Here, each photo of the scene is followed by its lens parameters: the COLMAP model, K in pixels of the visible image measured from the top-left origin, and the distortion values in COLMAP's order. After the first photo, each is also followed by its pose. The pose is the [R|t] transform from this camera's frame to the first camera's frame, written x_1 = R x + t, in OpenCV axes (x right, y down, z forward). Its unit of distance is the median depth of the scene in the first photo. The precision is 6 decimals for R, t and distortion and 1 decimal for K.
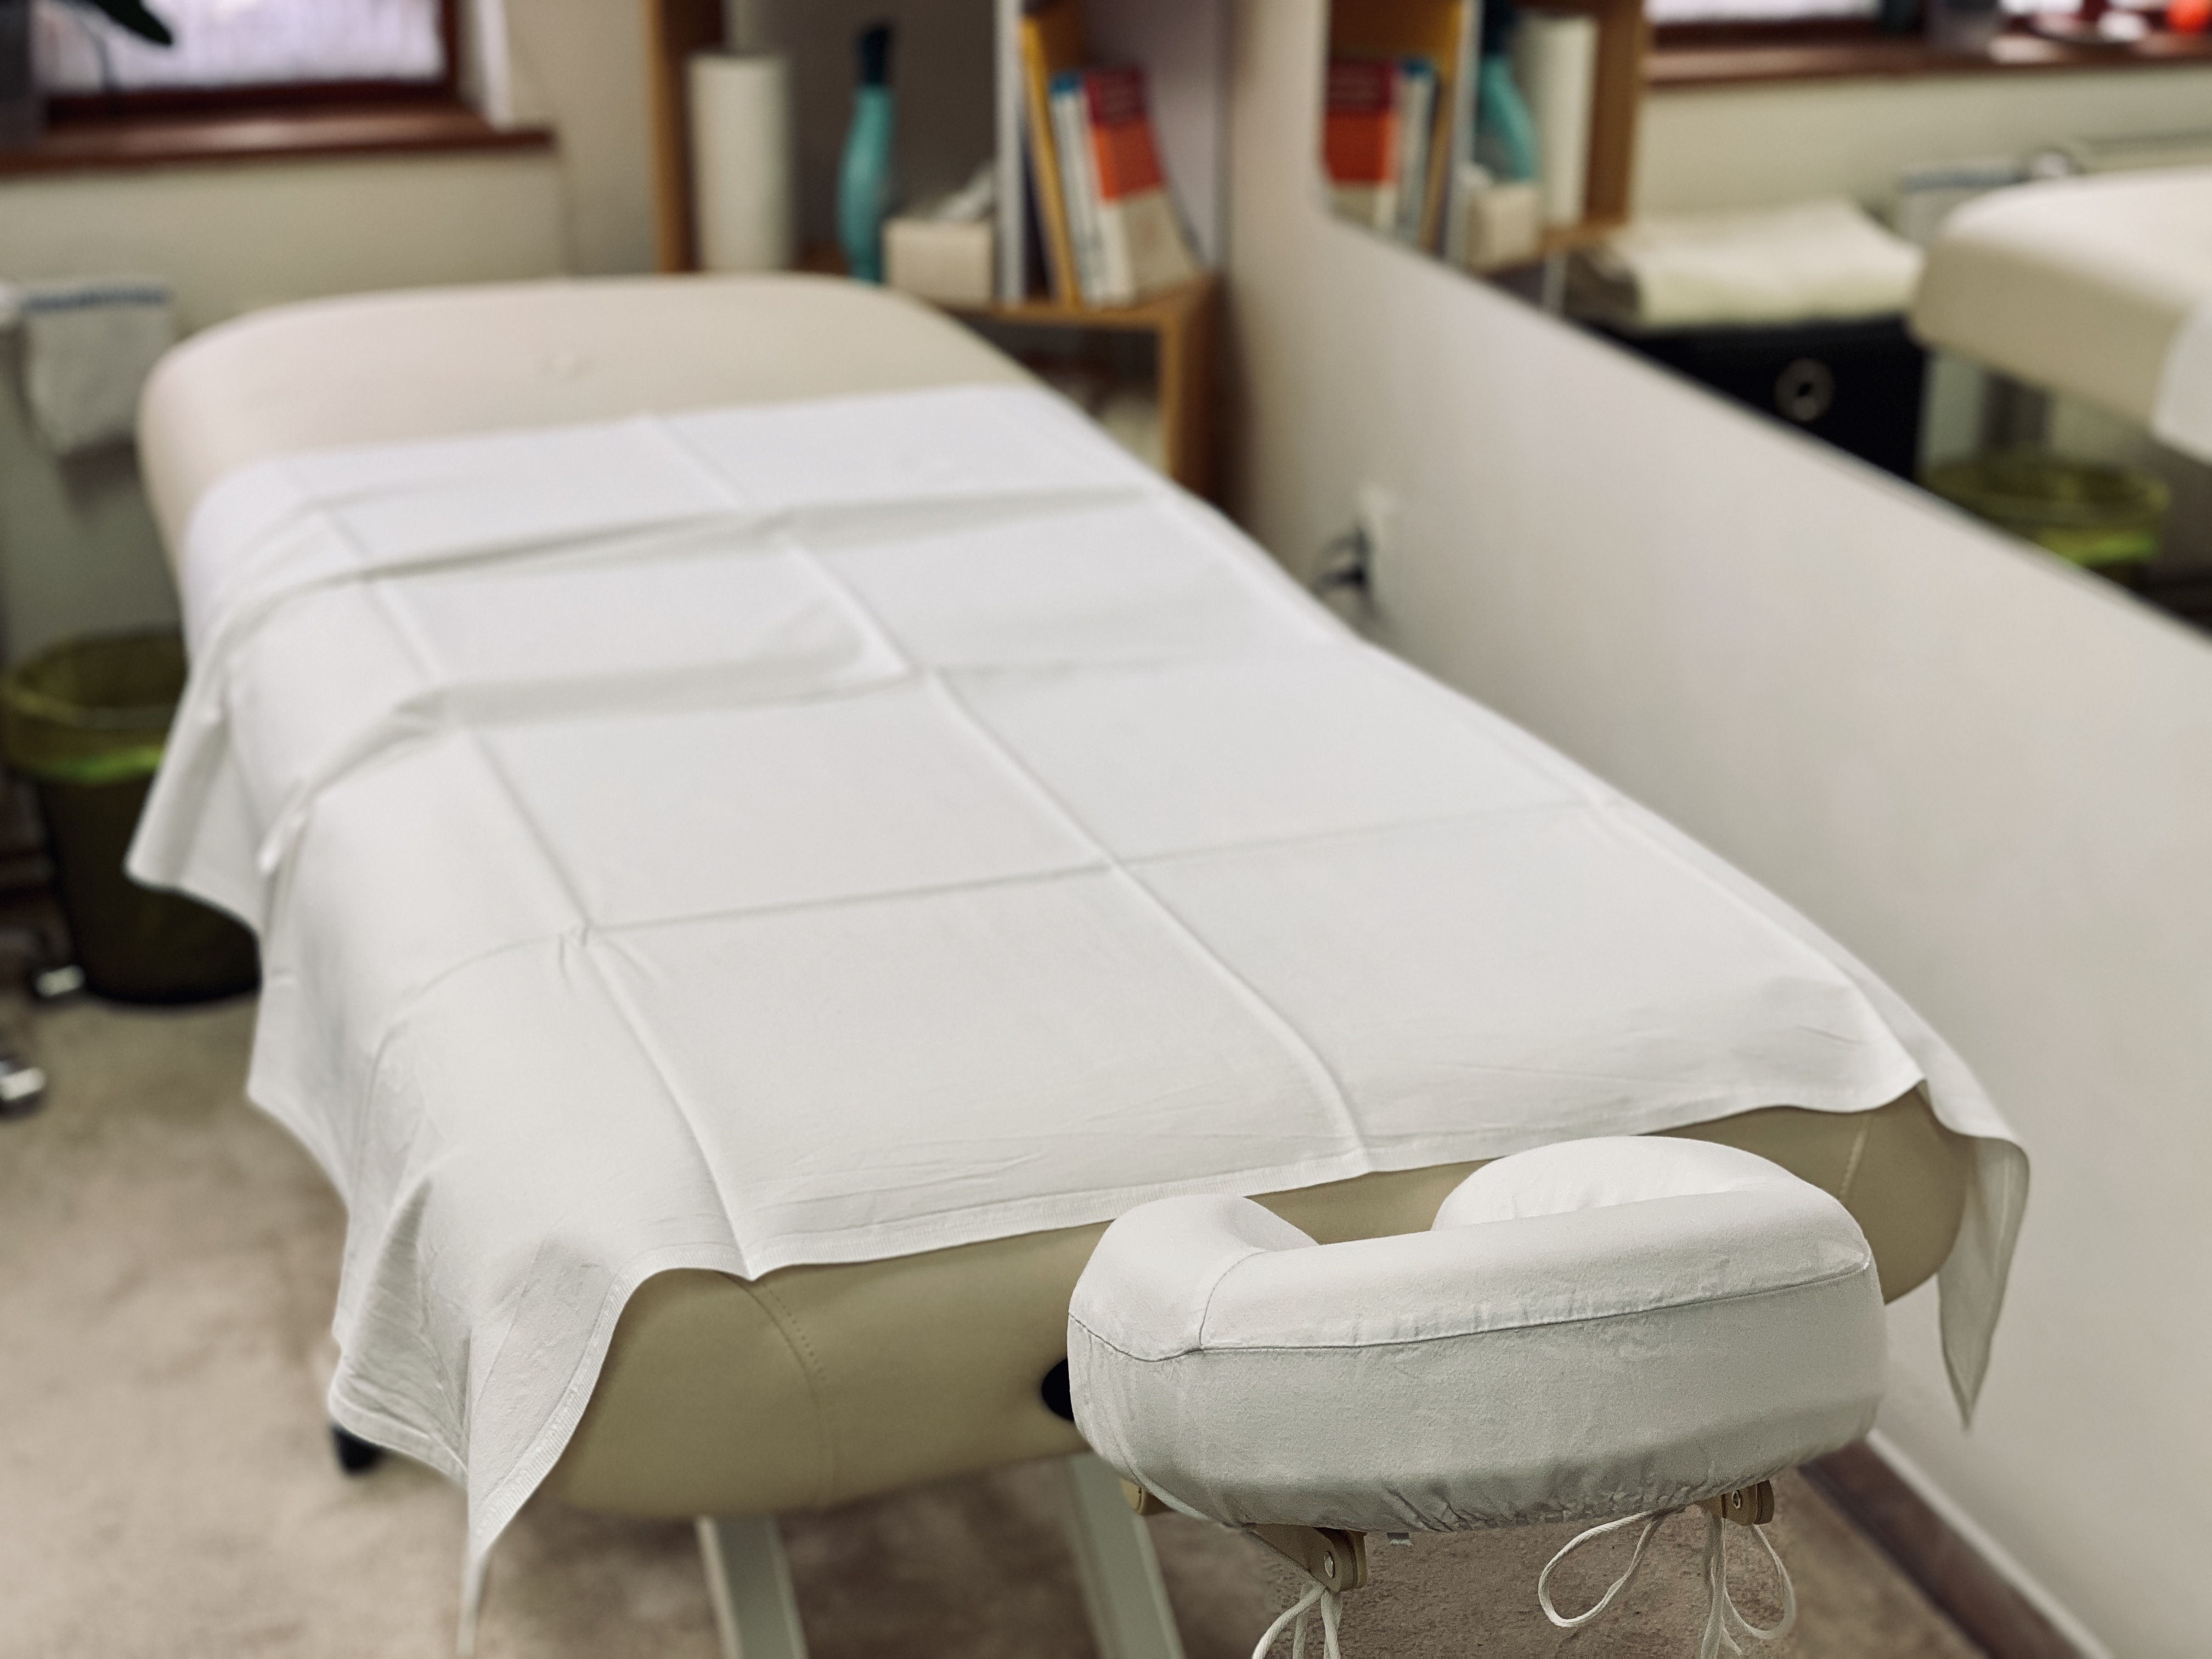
lens RADIAL K [[3321.3, 0, 1106.0], [0, 3321.3, 829.5], [0, 0, 1]] dist [0.263522, -1.026869]
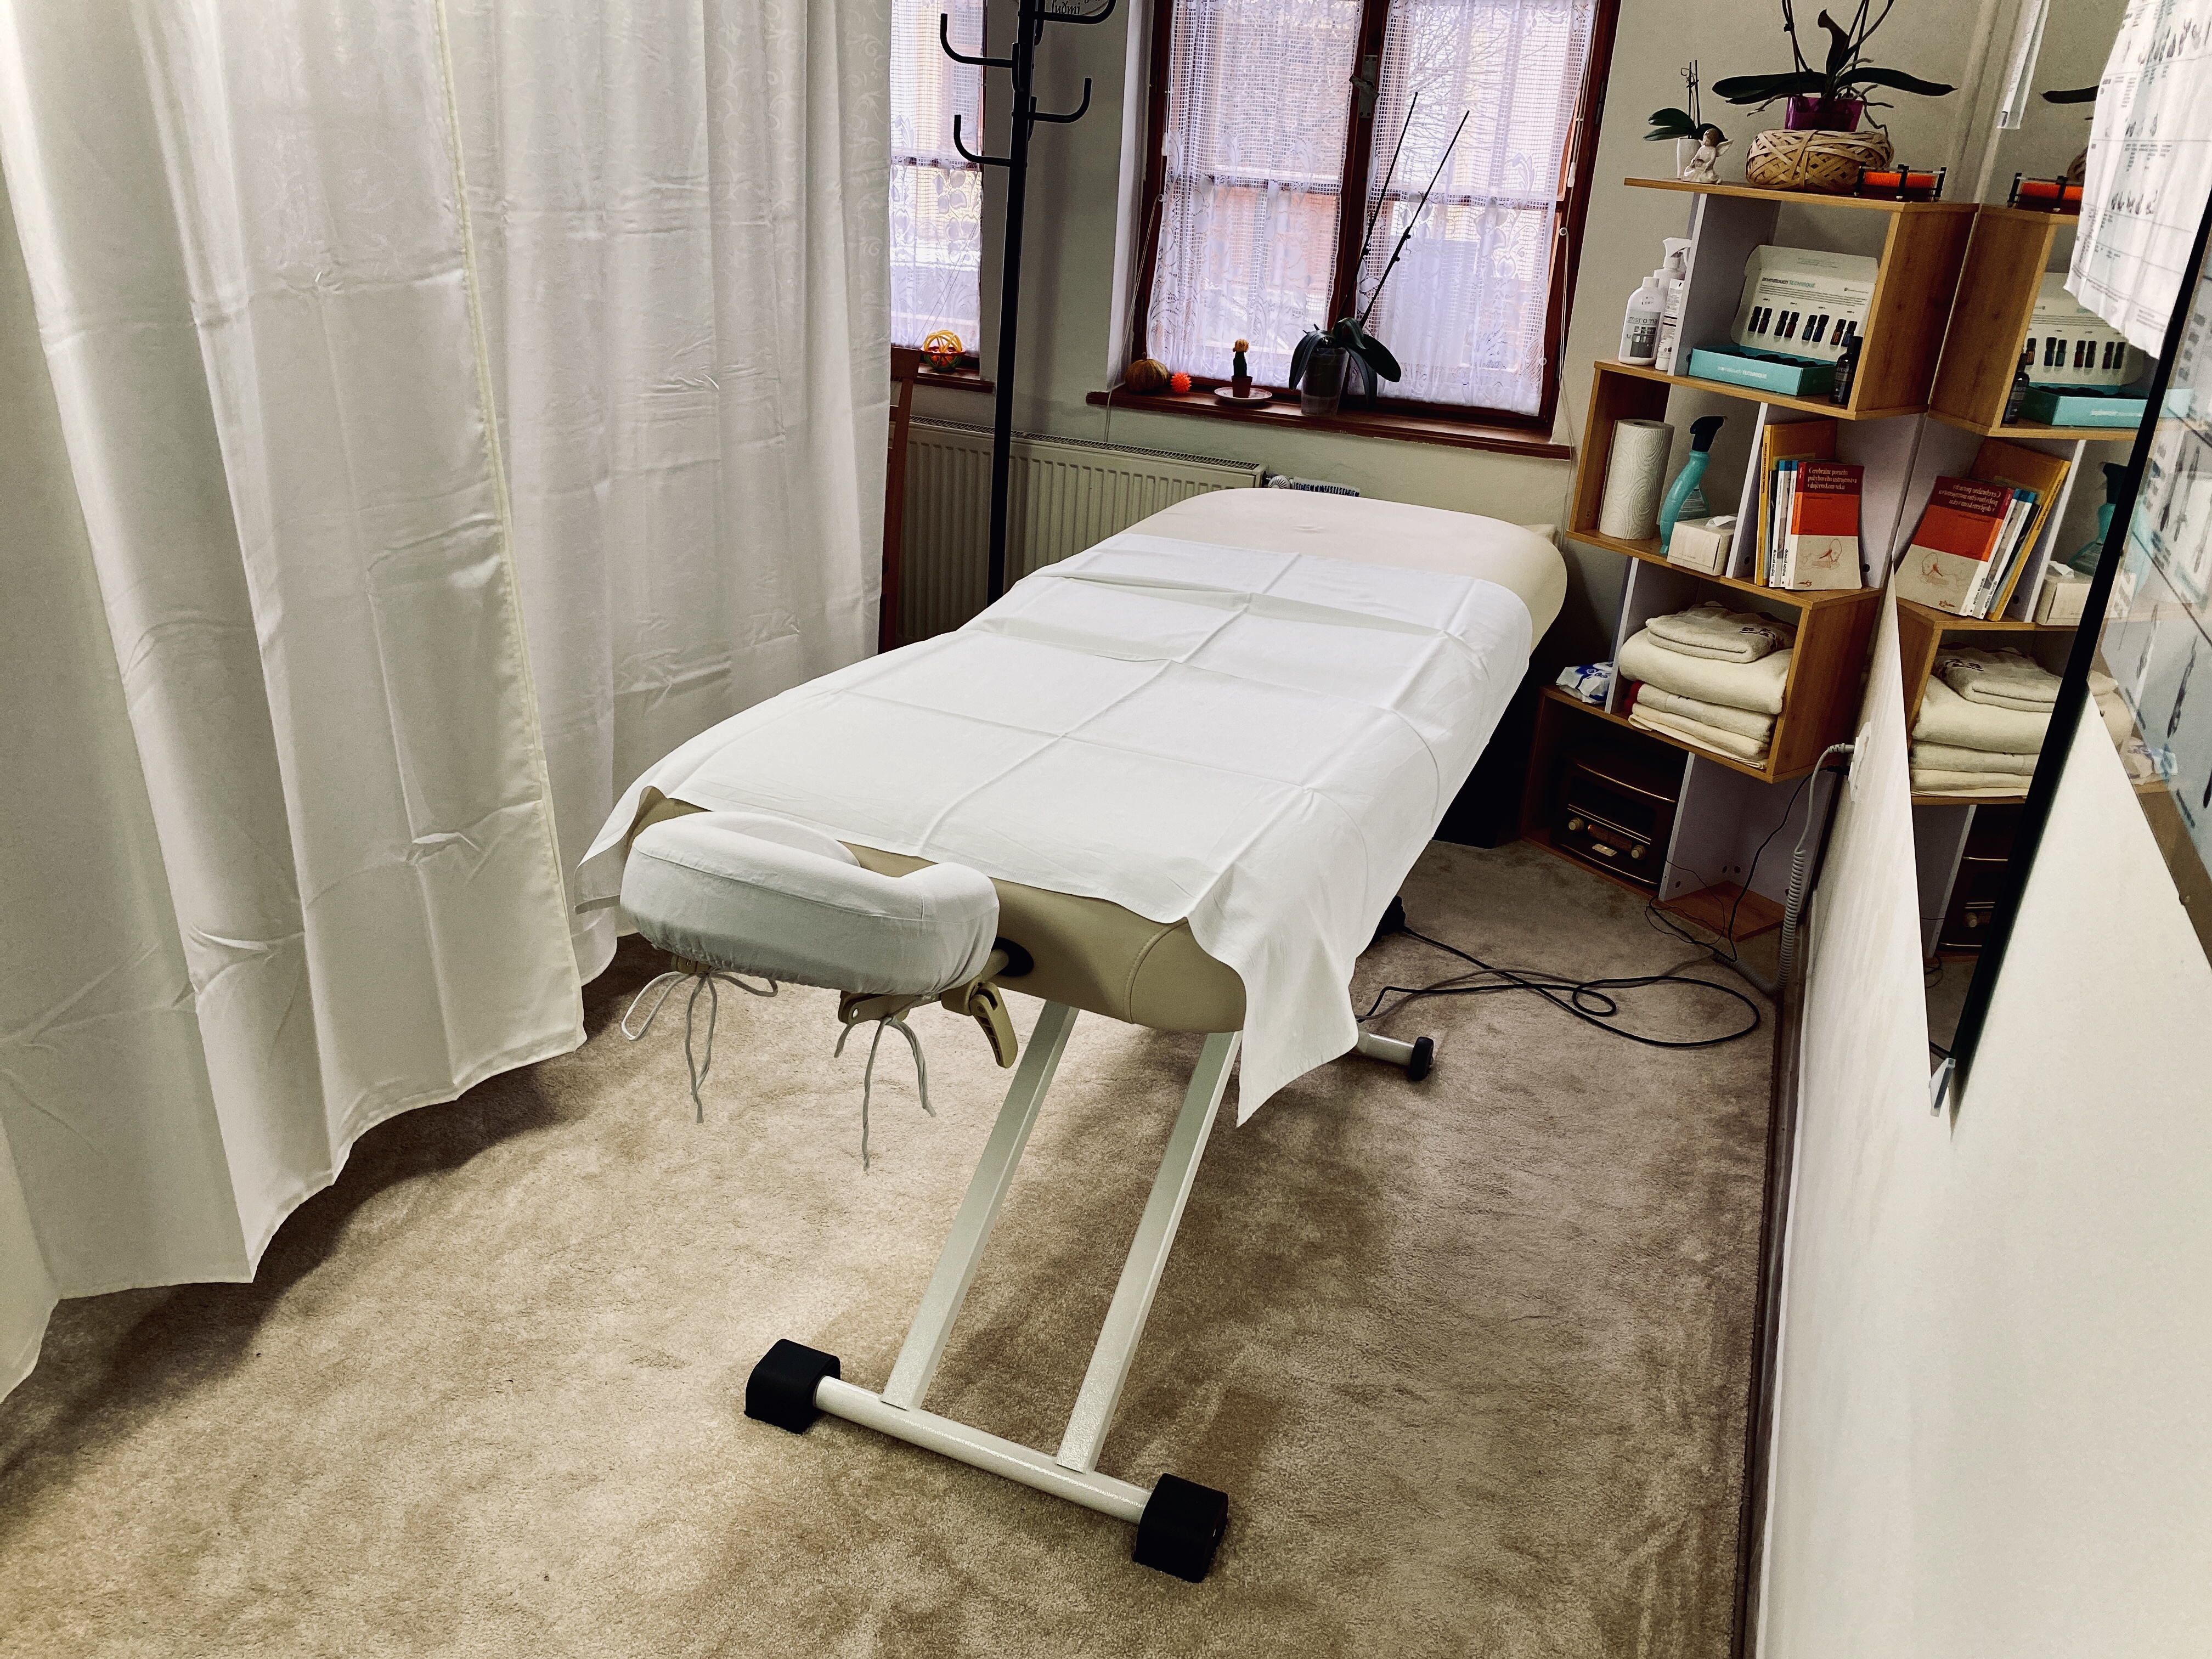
lens RADIAL K [[1722.6, 0, 1106.0], [0, 1722.6, 829.5], [0, 0, 1]] dist [0.003645, 0.002165]
pose [[0.753423, 0.295884, -0.587202, 0.302431], [-0.293164, 0.950519, 0.102804, -0.024271], [0.588565, 0.094692, 0.802885, 0.063047]]
